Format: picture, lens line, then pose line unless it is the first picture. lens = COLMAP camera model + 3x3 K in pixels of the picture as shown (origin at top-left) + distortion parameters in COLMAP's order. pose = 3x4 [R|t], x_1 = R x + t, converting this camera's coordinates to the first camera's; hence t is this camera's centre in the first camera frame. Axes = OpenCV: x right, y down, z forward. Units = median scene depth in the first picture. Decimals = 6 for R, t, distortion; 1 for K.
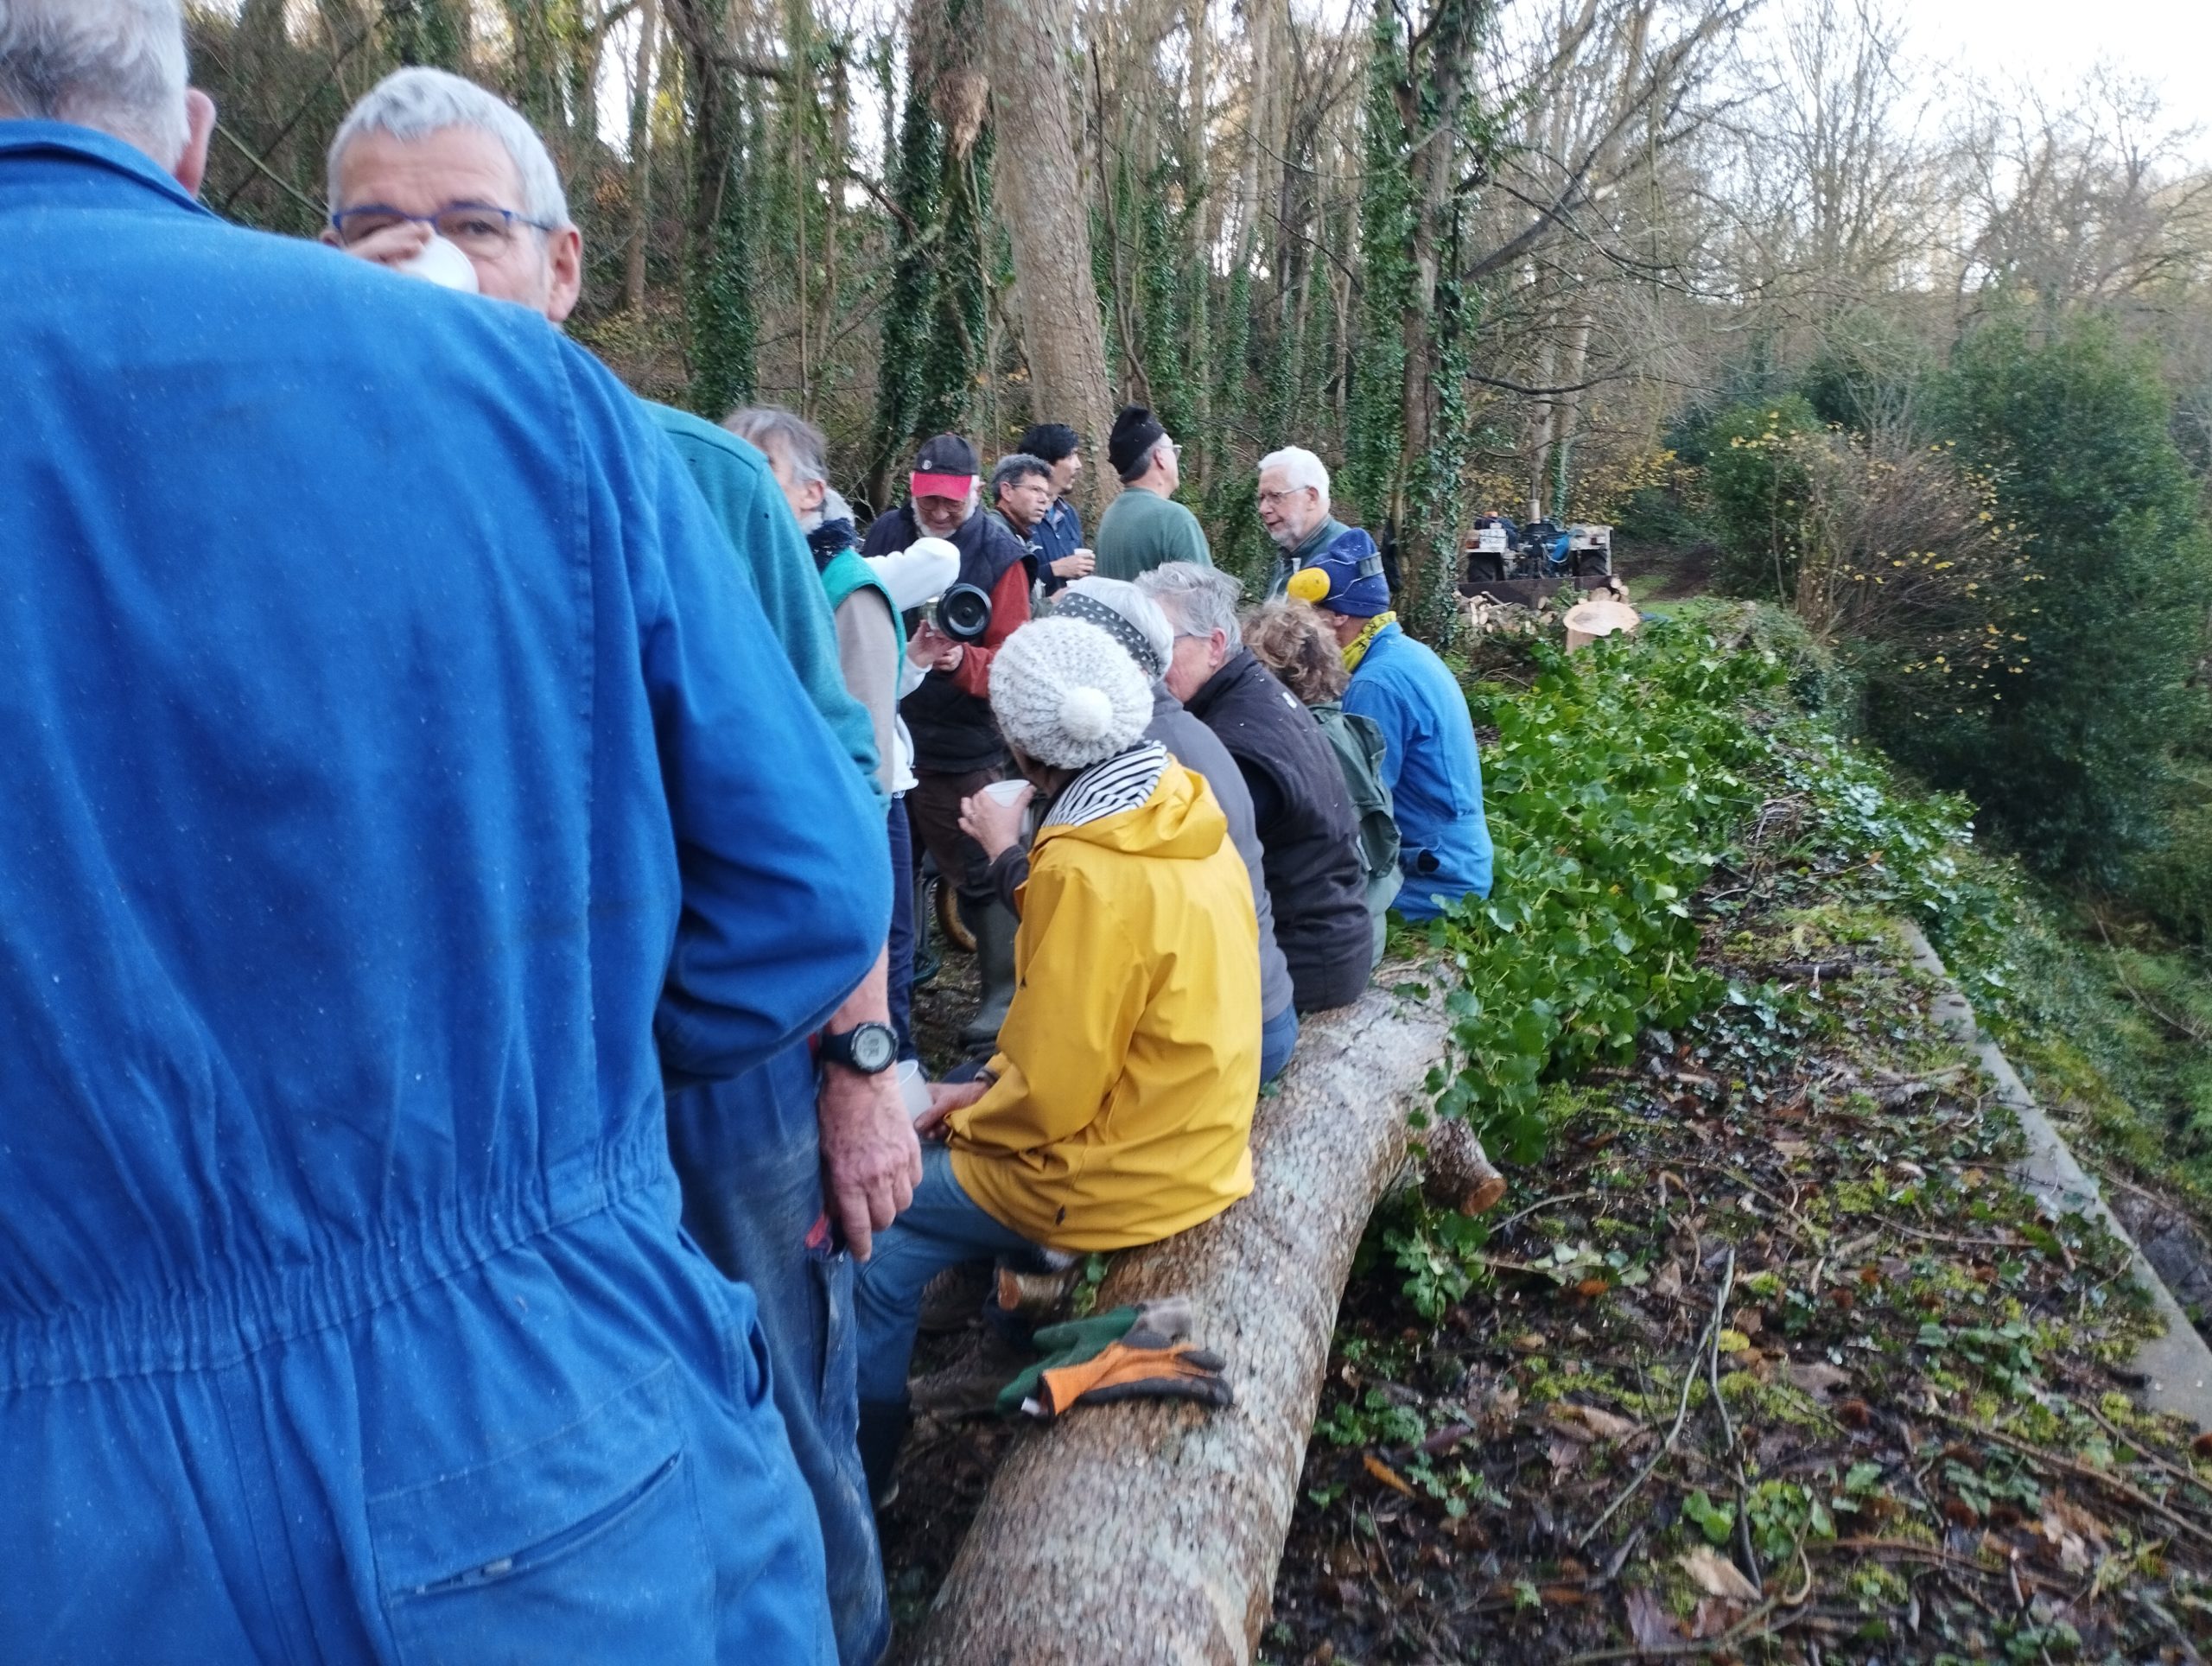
lens RADIAL K [[1797.4, 0, 1103.3], [0, 1797.4, 820.1], [0, 0, 1]] dist [0.093259, -0.109062]
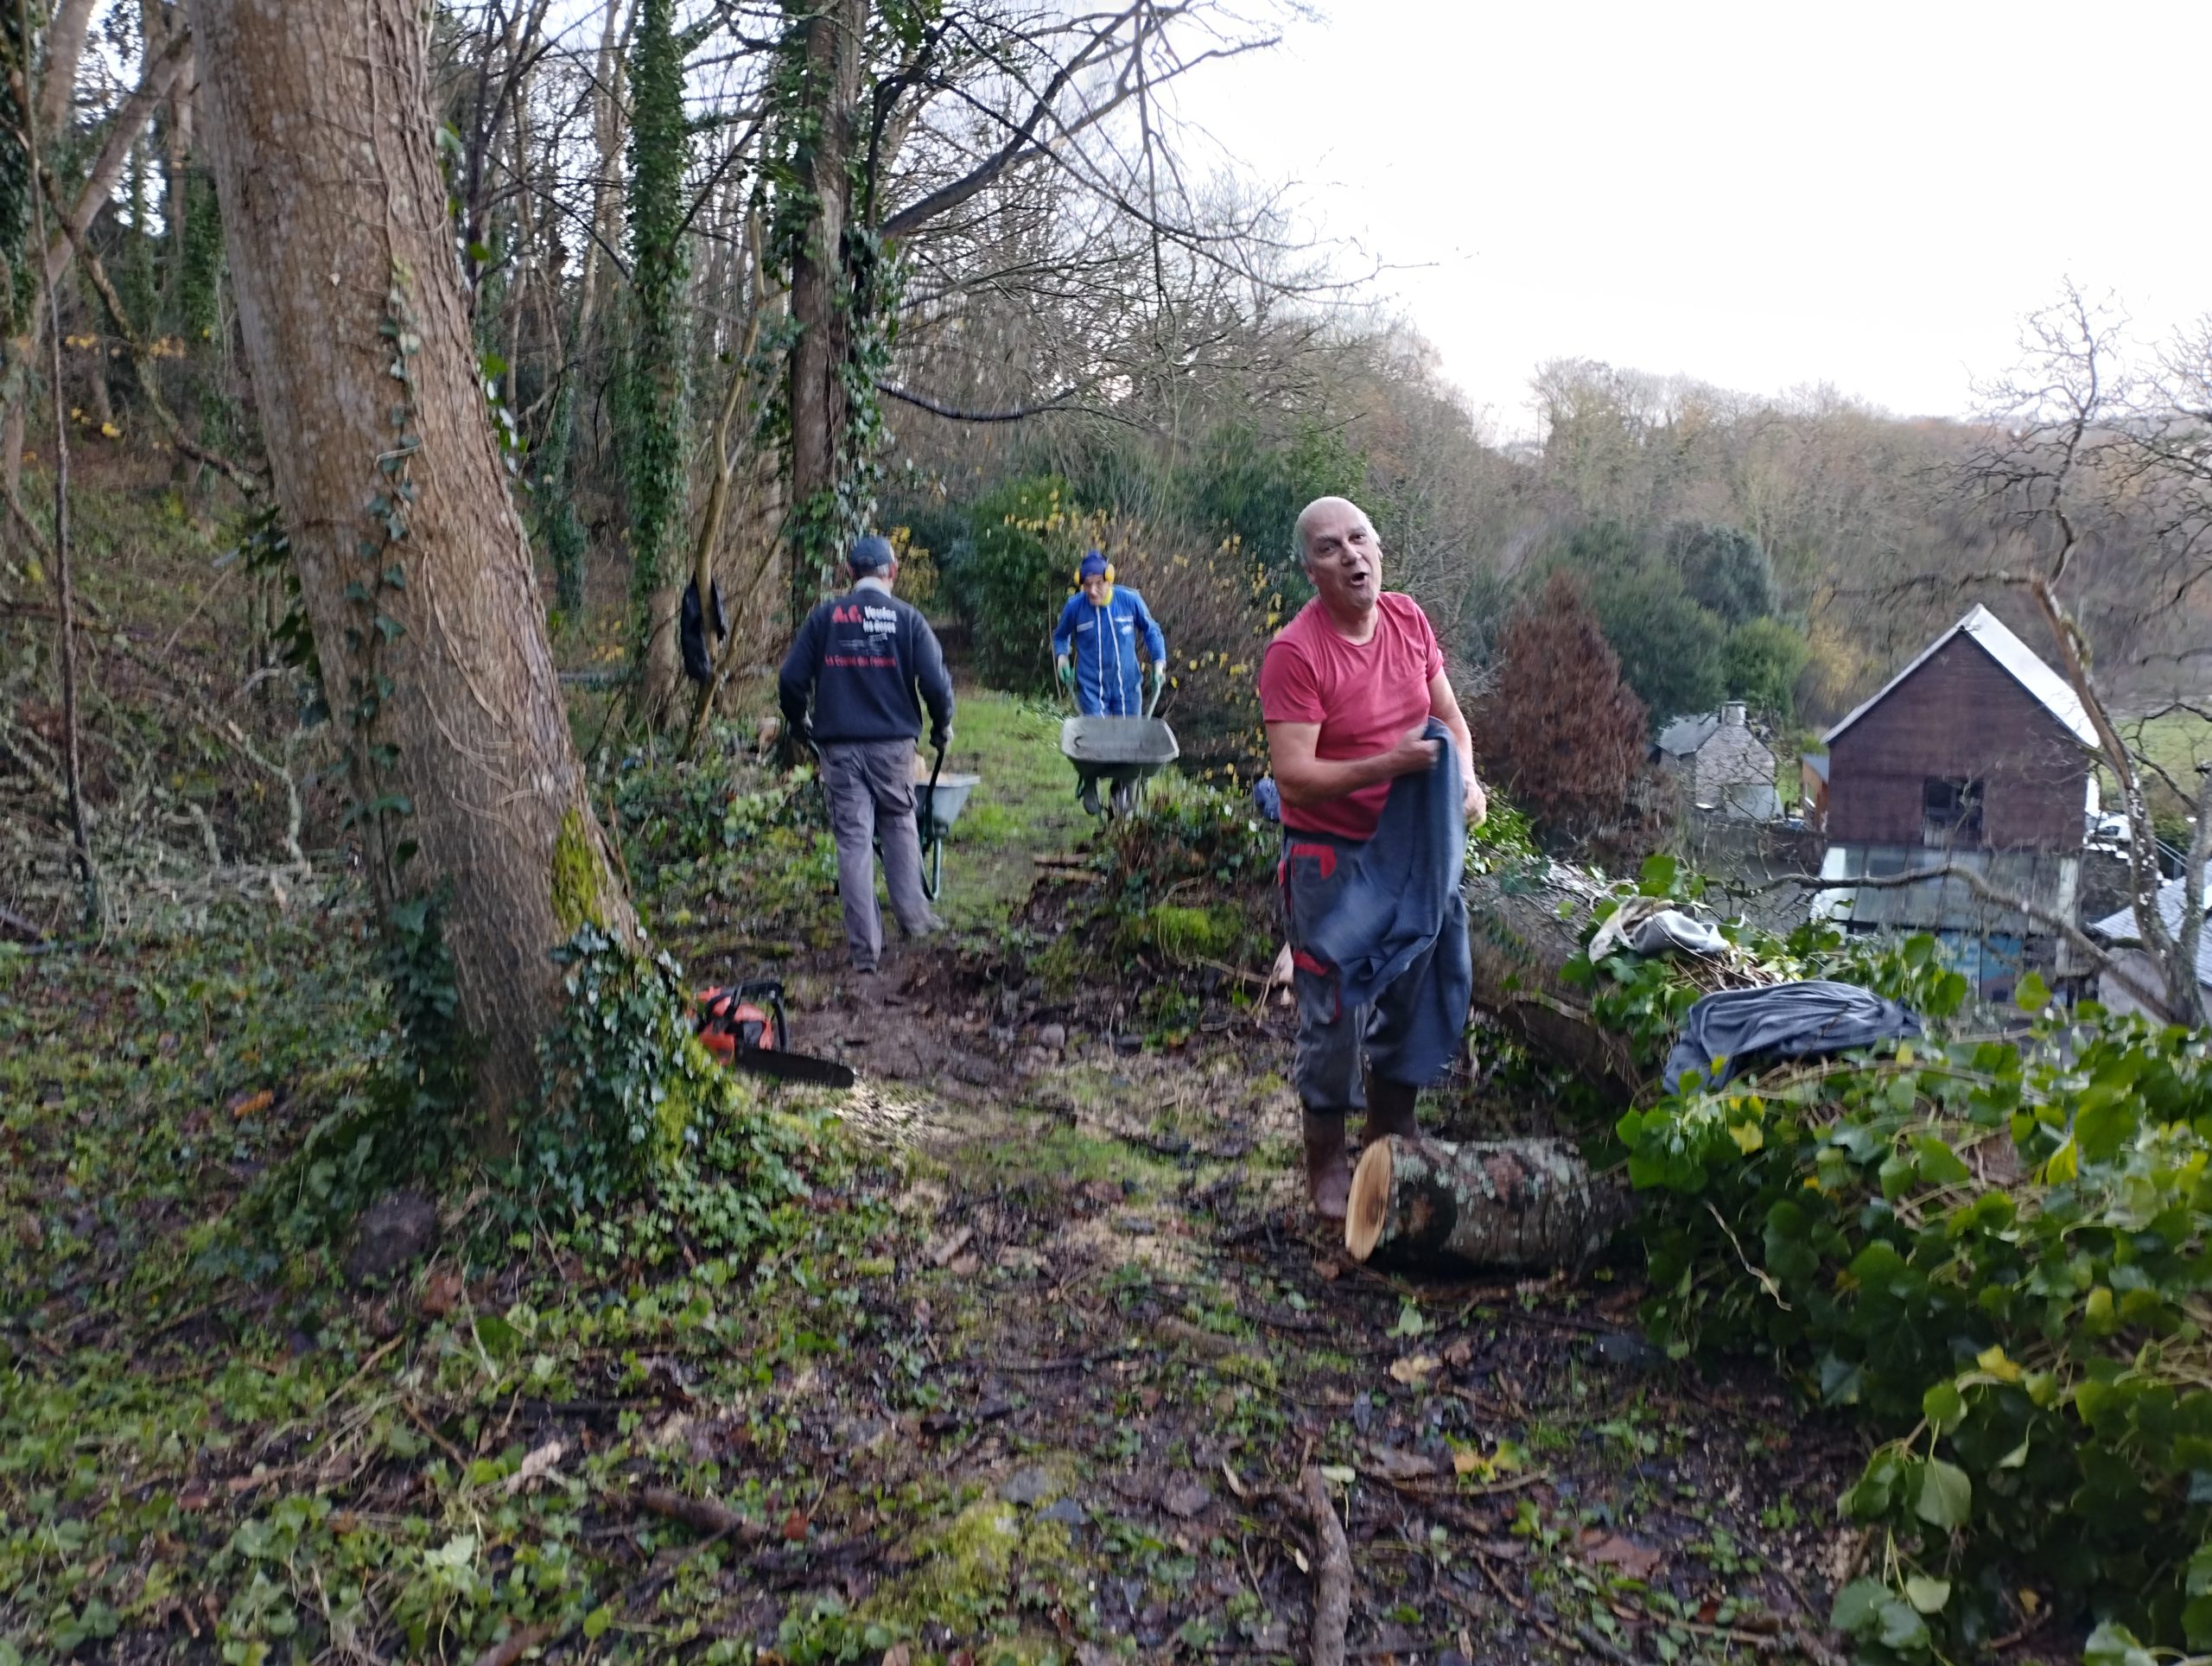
lens RADIAL K [[1800.6, 0, 1115.7], [0, 1800.6, 817.2], [0, 0, 1]] dist [0.090173, -0.114349]
pose [[0.890011, -0.000437, 0.455938, -0.026747], [0.018054, 0.999249, -0.034283, -0.059100], [-0.455581, 0.038744, 0.889351, 0.374436]]
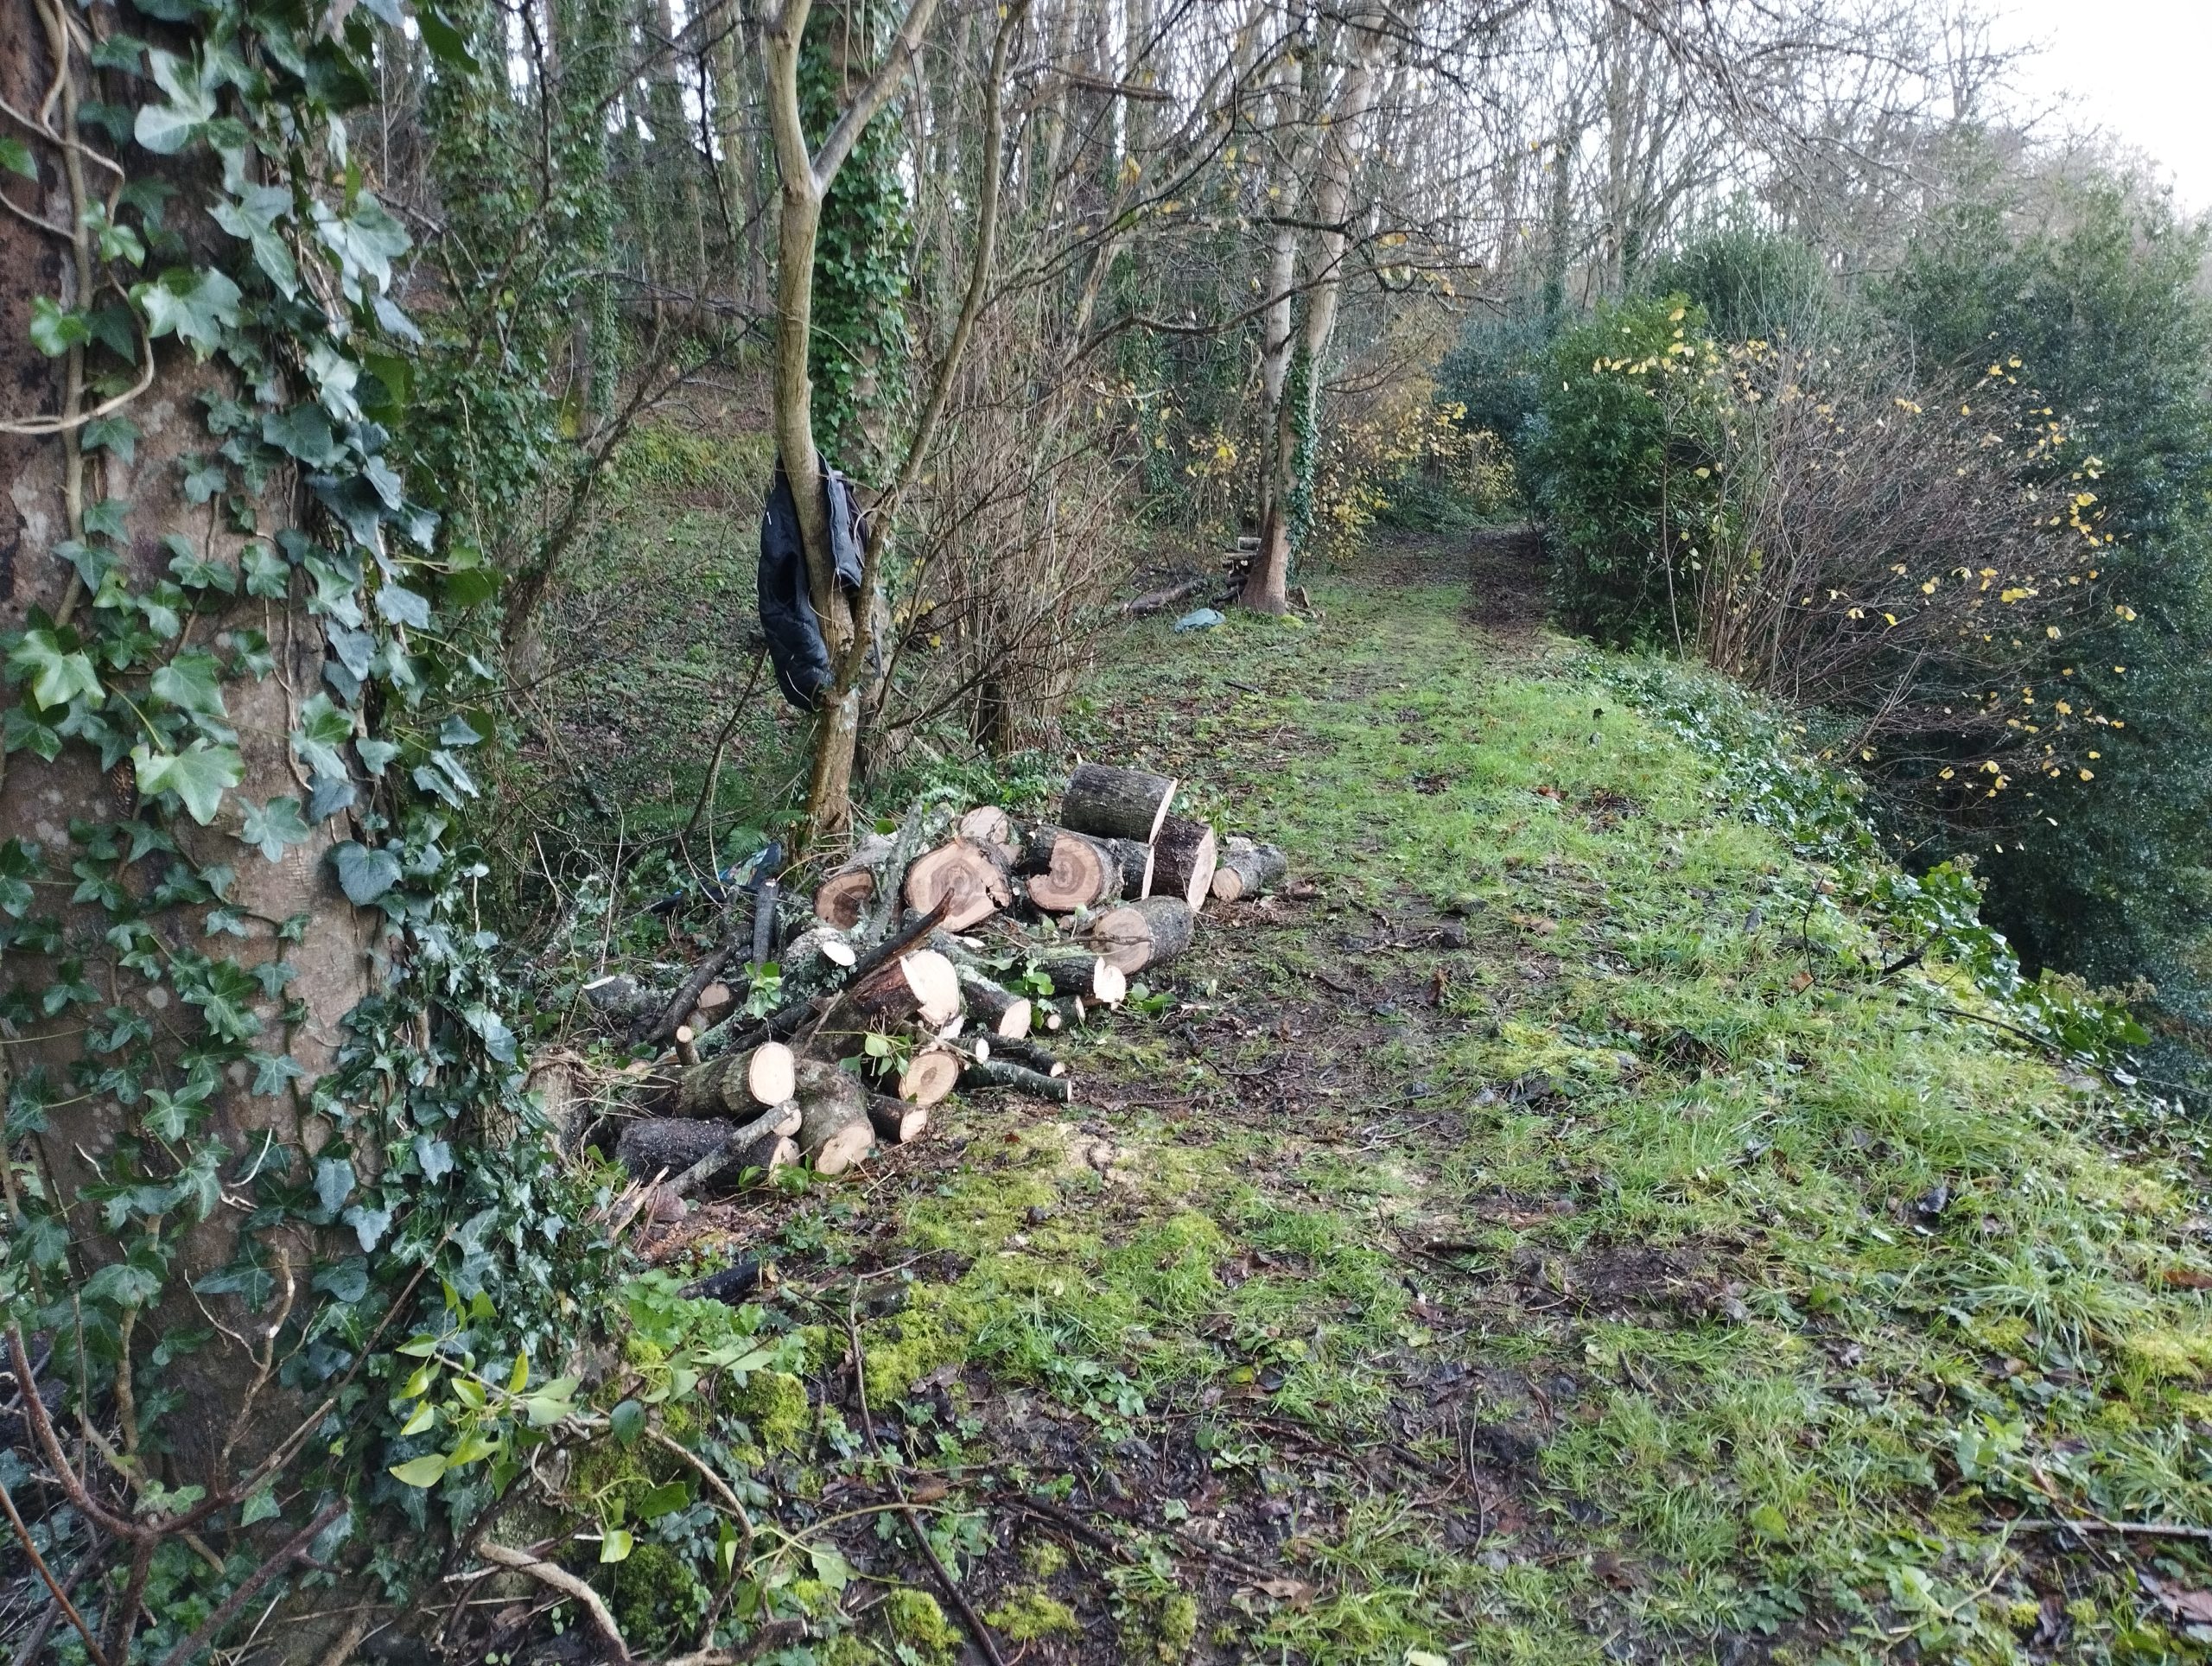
lens RADIAL K [[1800.6, 0, 1115.7], [0, 1800.6, 817.2], [0, 0, 1]] dist [0.090173, -0.114349]
pose [[0.989509, -0.009811, 0.144135, 0.222608], [0.008336, 0.999907, 0.010839, -0.146162], [-0.144228, -0.009524, 0.989499, 0.905841]]
